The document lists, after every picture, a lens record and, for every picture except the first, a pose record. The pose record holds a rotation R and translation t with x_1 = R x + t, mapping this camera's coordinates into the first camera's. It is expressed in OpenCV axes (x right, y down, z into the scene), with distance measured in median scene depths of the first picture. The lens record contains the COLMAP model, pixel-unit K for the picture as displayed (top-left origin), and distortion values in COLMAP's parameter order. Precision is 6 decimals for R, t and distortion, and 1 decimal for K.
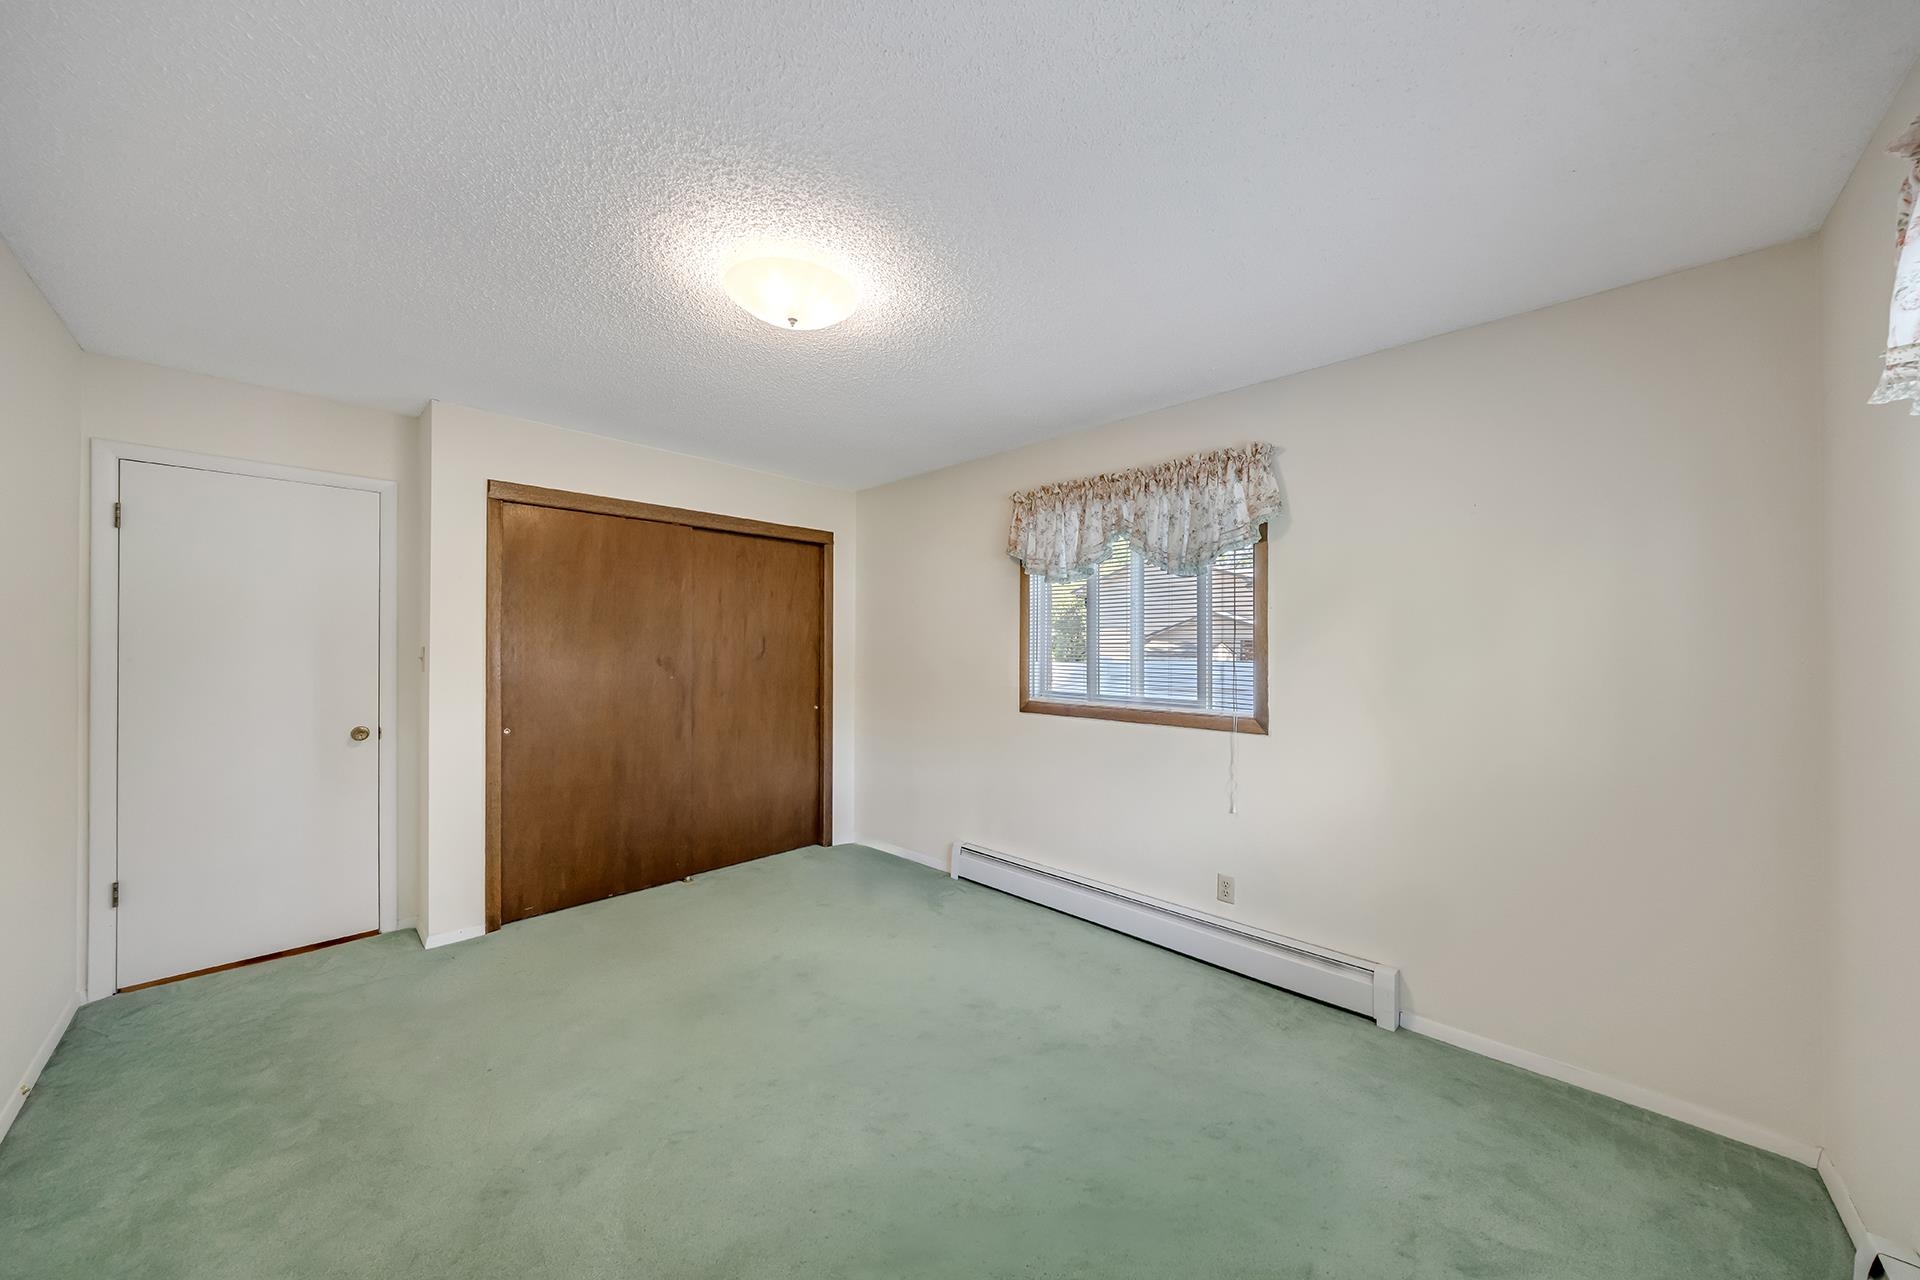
lens RADIAL K [[646.9, 0, 970.9], [0, 646.9, 642.0], [0, 0, 1]] dist [0.000028, 0.000003]
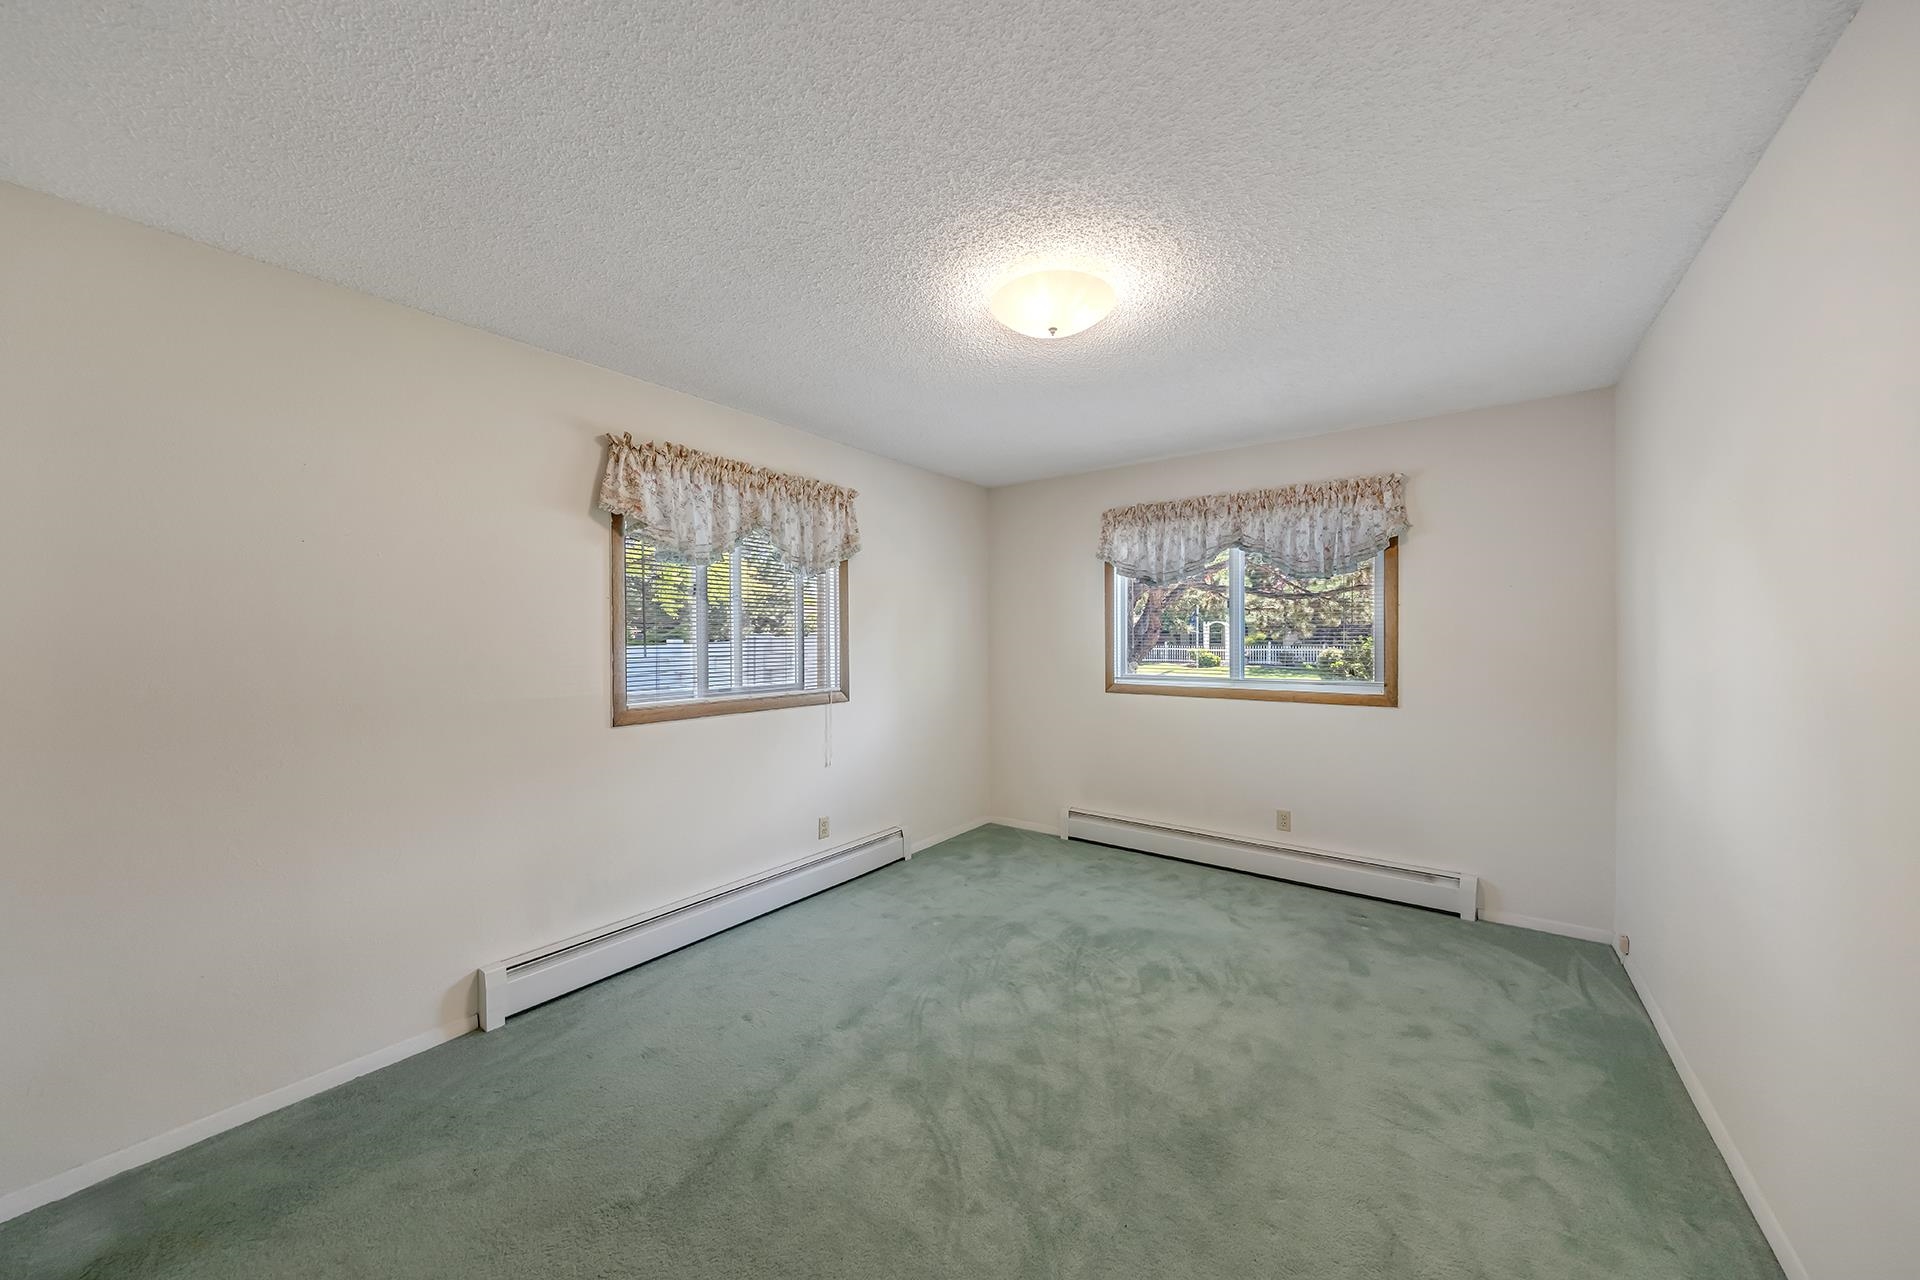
lens RADIAL K [[646.9, 0, 970.9], [0, 646.9, 642.0], [0, 0, 1]] dist [0.000028, 0.000003]
pose [[-0.111856, -0.010006, 0.993674, -0.896117], [-0.003945, 0.999946, 0.009625, 0.002184], [-0.993717, -0.002843, -0.111889, 0.851050]]
